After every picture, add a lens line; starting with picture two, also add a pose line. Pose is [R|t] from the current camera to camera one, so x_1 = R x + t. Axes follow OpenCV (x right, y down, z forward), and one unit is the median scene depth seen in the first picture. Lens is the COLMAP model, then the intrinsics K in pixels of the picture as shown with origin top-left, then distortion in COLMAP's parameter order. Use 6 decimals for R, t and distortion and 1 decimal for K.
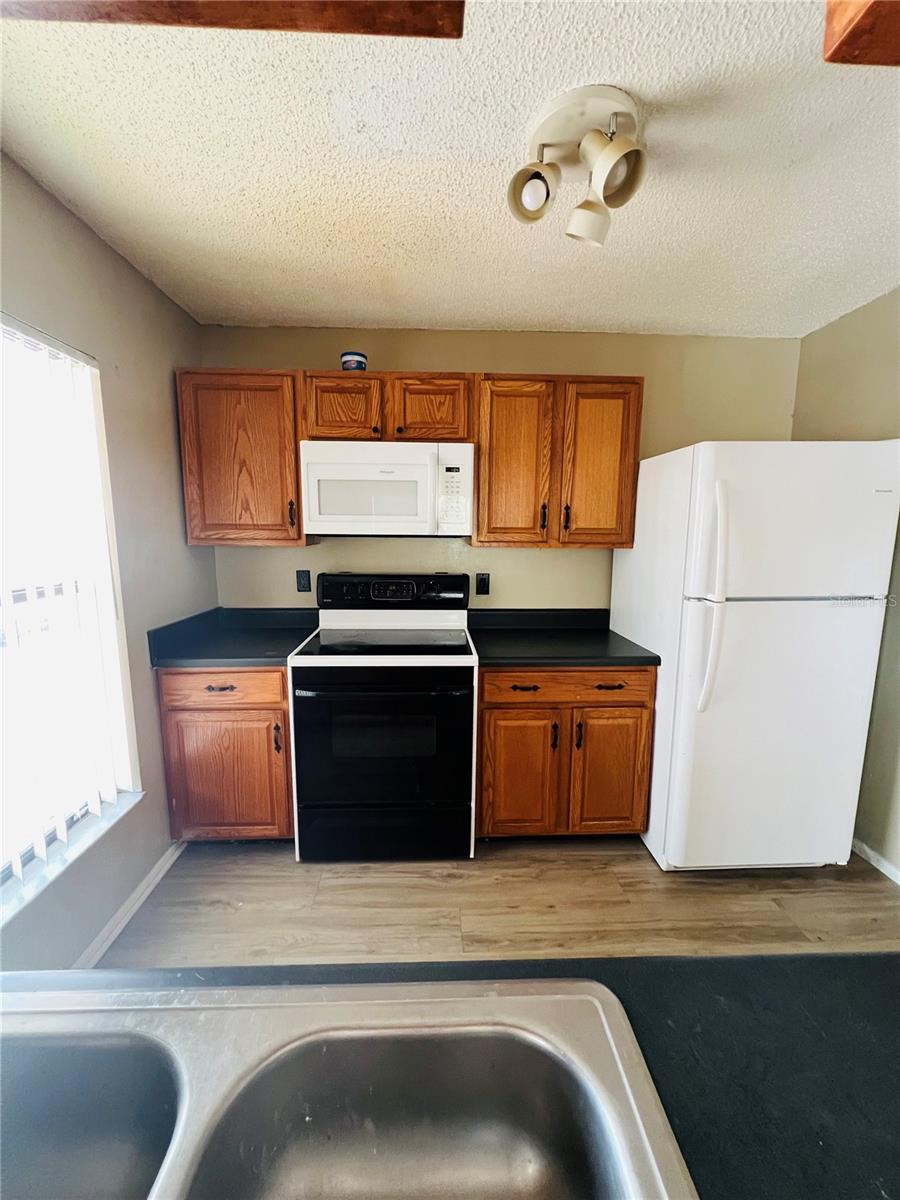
lens RADIAL K [[475.7, 0, 450.0], [0, 475.7, 600.0], [0, 0, 1]] dist [-0.001409, 0.000157]
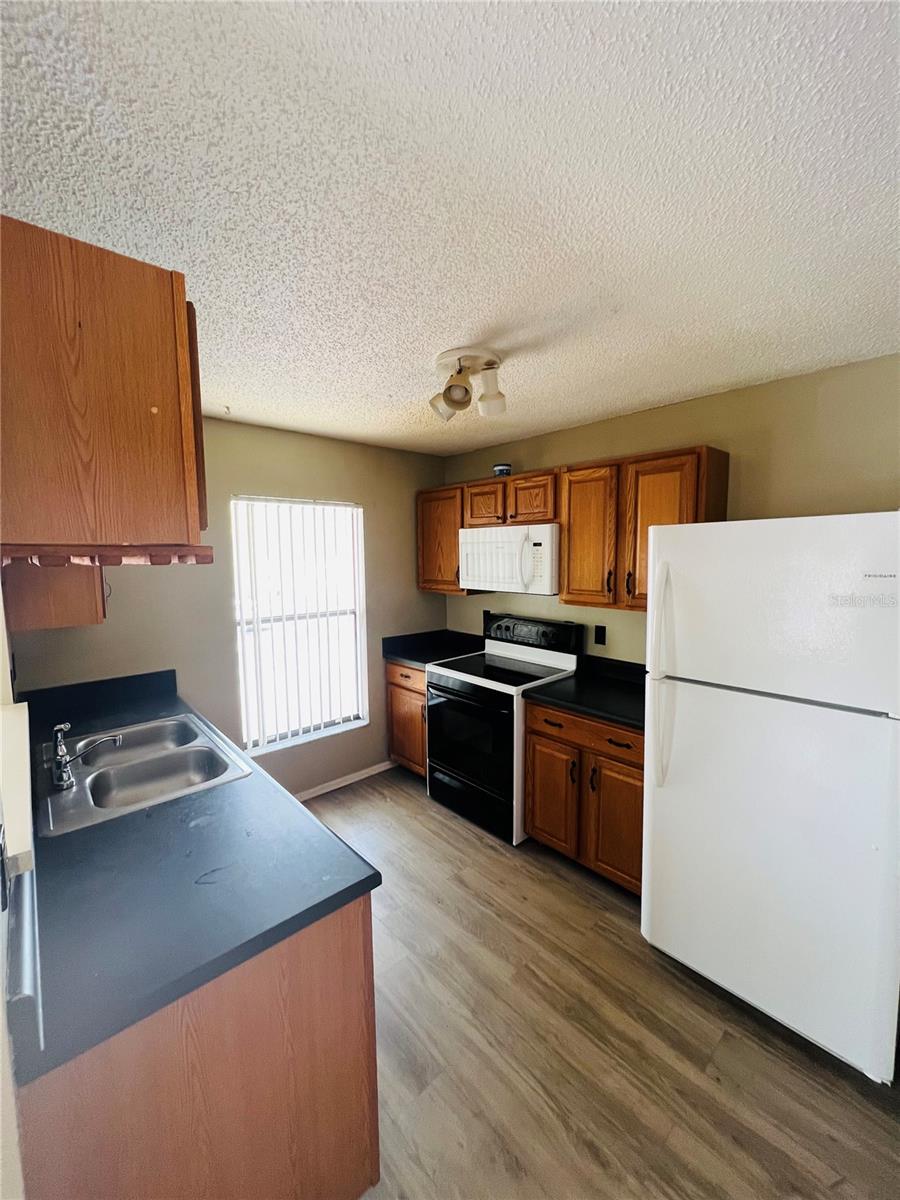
lens RADIAL K [[475.7, 0, 450.0], [0, 475.7, 600.0], [0, 0, 1]] dist [-0.001409, 0.000157]
pose [[0.643142, 0.064821, -0.762998, 0.860682], [-0.100577, 0.994929, -0.000253, -0.098925], [0.759113, 0.076903, 0.646400, -0.013677]]
